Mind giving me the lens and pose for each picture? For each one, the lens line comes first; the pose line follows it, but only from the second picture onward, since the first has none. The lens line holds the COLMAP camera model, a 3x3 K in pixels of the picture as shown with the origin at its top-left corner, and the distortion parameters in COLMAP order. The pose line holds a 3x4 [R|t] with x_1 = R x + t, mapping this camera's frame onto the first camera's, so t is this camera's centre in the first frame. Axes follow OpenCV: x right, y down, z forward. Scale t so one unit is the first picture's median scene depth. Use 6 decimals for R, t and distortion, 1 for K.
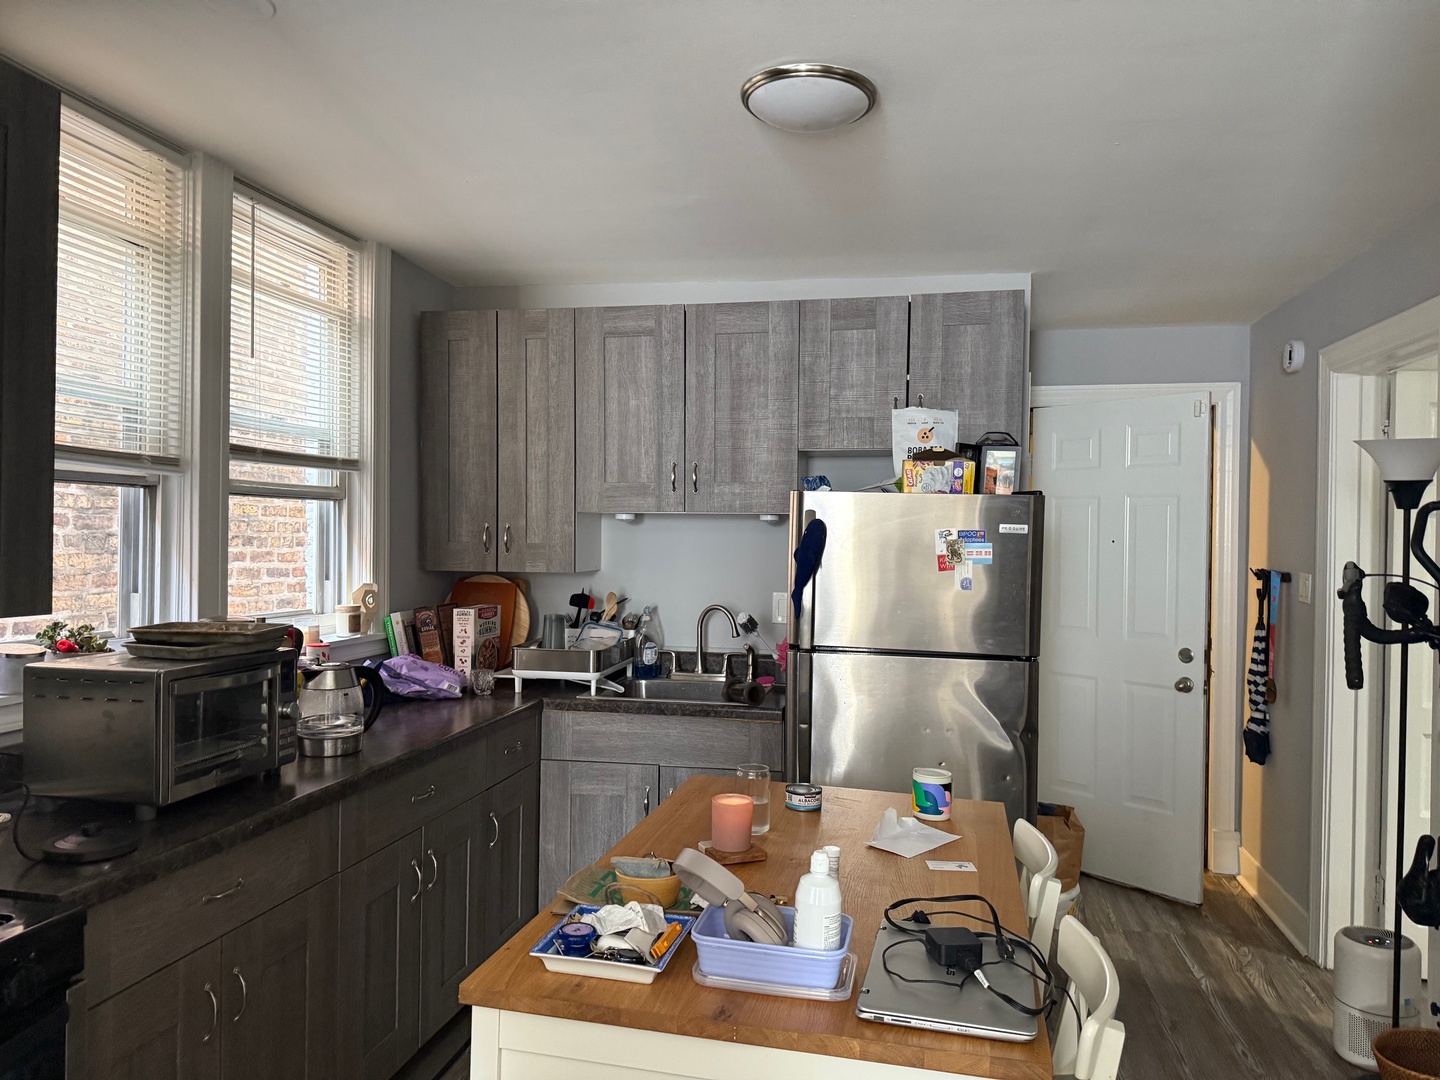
lens RADIAL K [[1019.0, 0, 717.1], [0, 1019.0, 550.1], [0, 0, 1]] dist [0.081905, -0.098852]
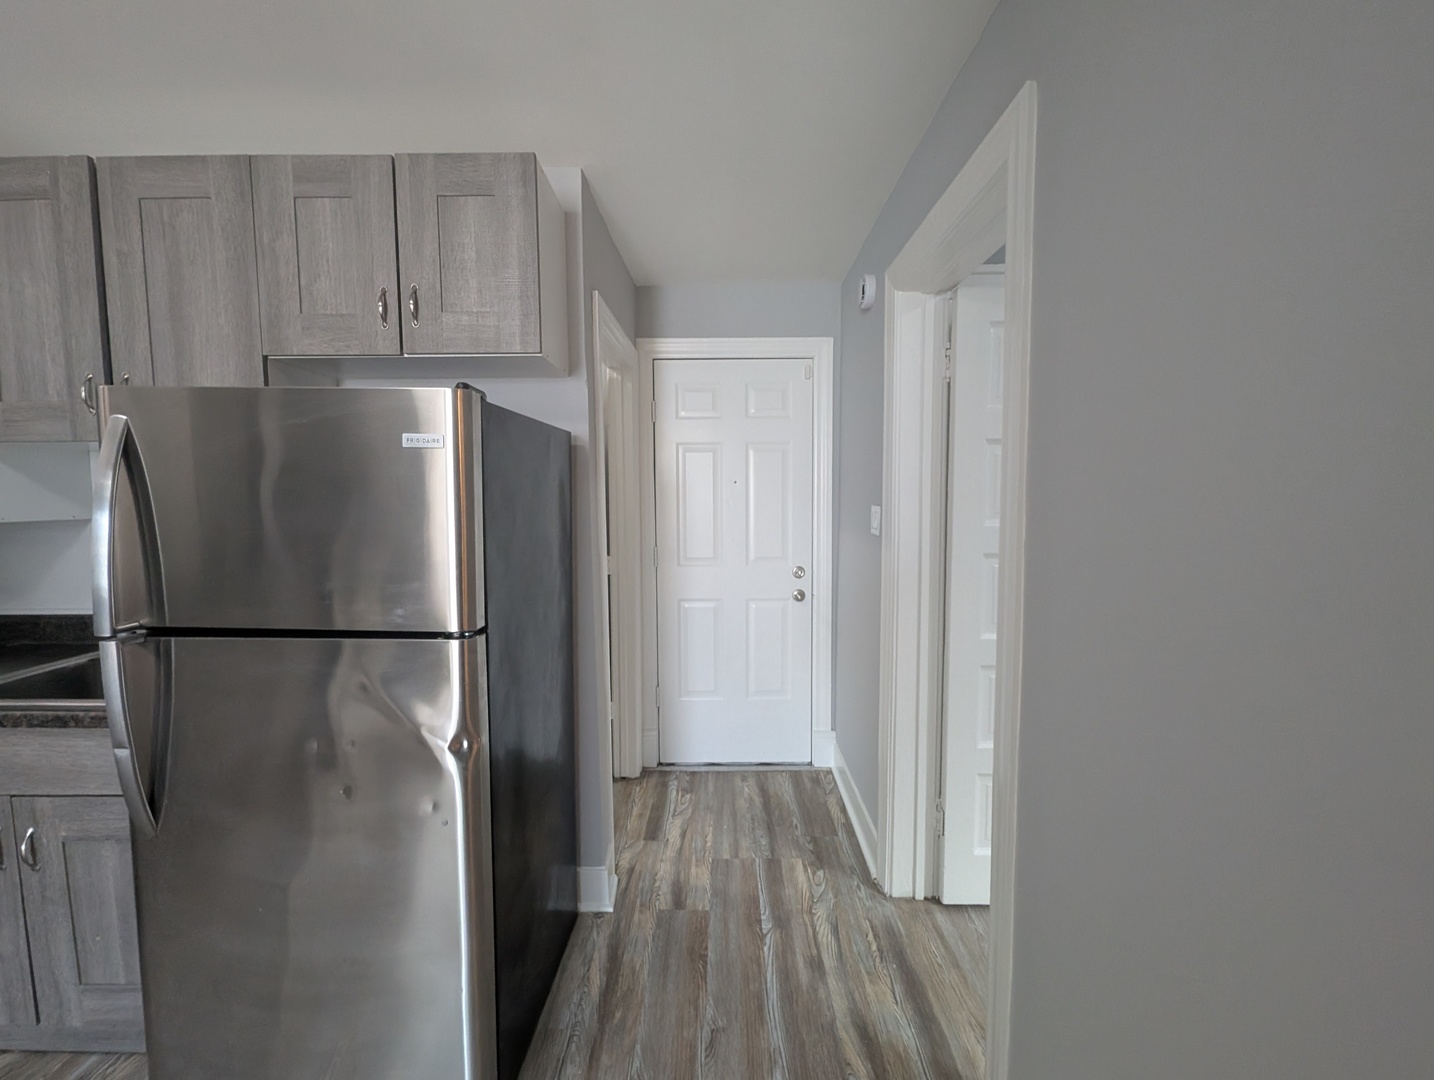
lens RADIAL K [[590.2, 0, 726.2], [0, 590.2, 535.7], [0, 0, 1]] dist [-0.002492, -0.001388]
pose [[0.980993, -0.030412, 0.191644, 0.332970], [0.019658, 0.998136, 0.057770, 0.017813], [-0.193044, -0.052905, 0.979763, 0.489965]]
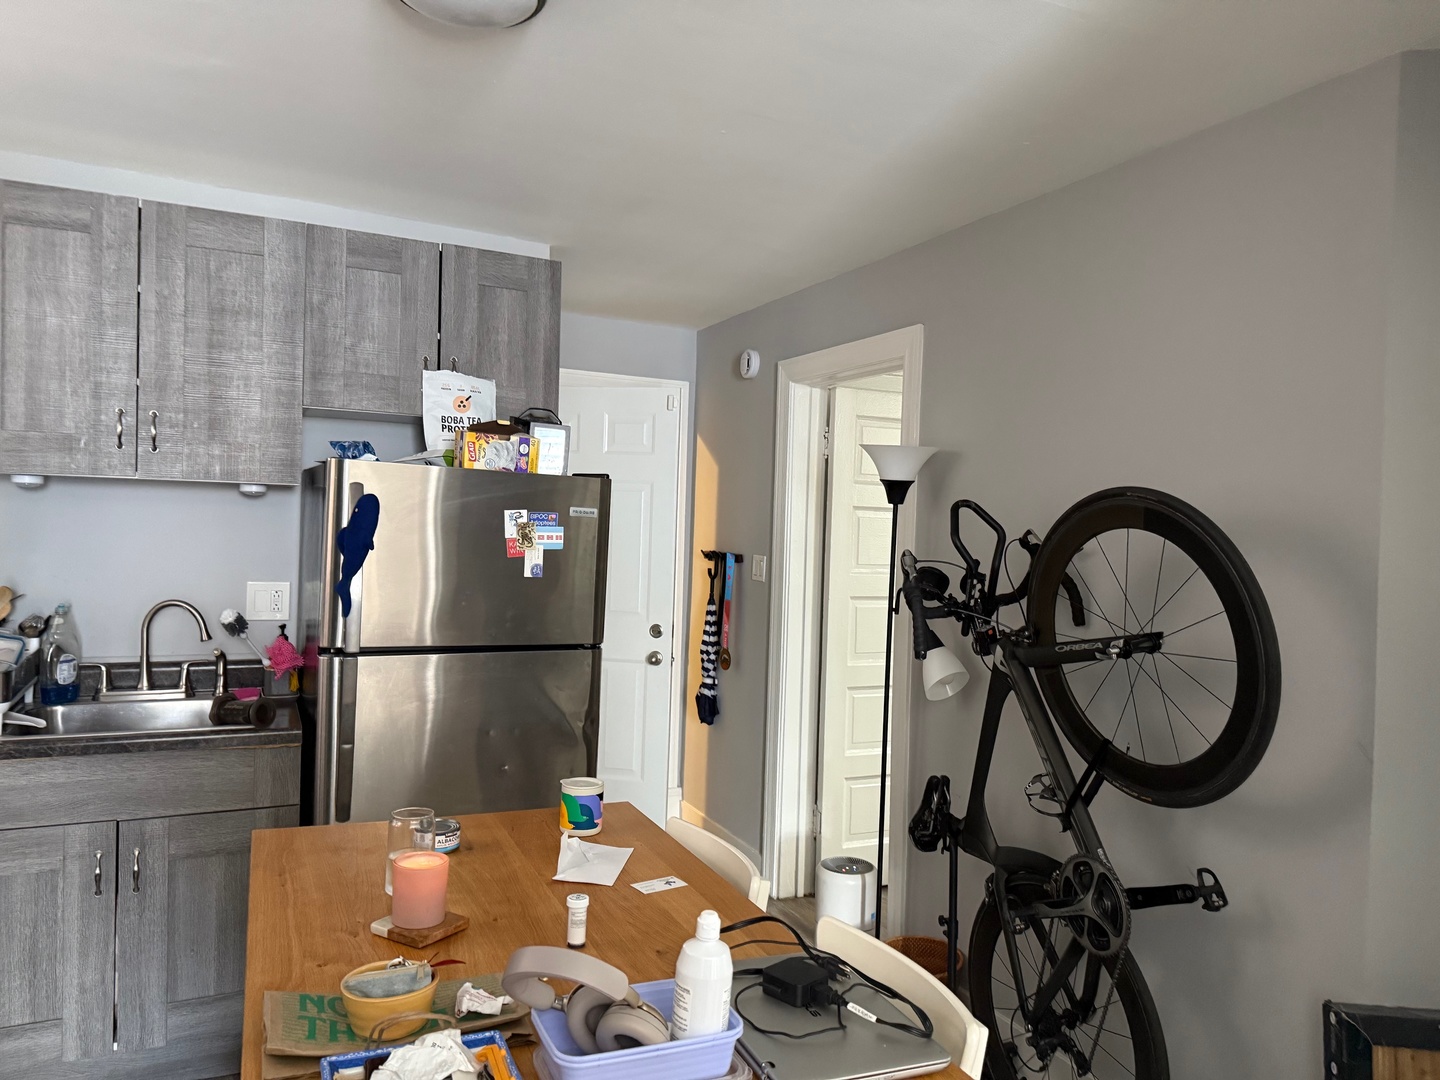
lens RADIAL K [[1019.0, 0, 739.7], [0, 1019.0, 544.9], [0, 0, 1]] dist [0.081905, -0.098852]
pose [[0.787885, 0.002266, 0.615818, -0.152948], [-0.014481, 0.999785, 0.014849, -0.005301], [-0.615652, -0.020616, 0.787749, 0.133082]]
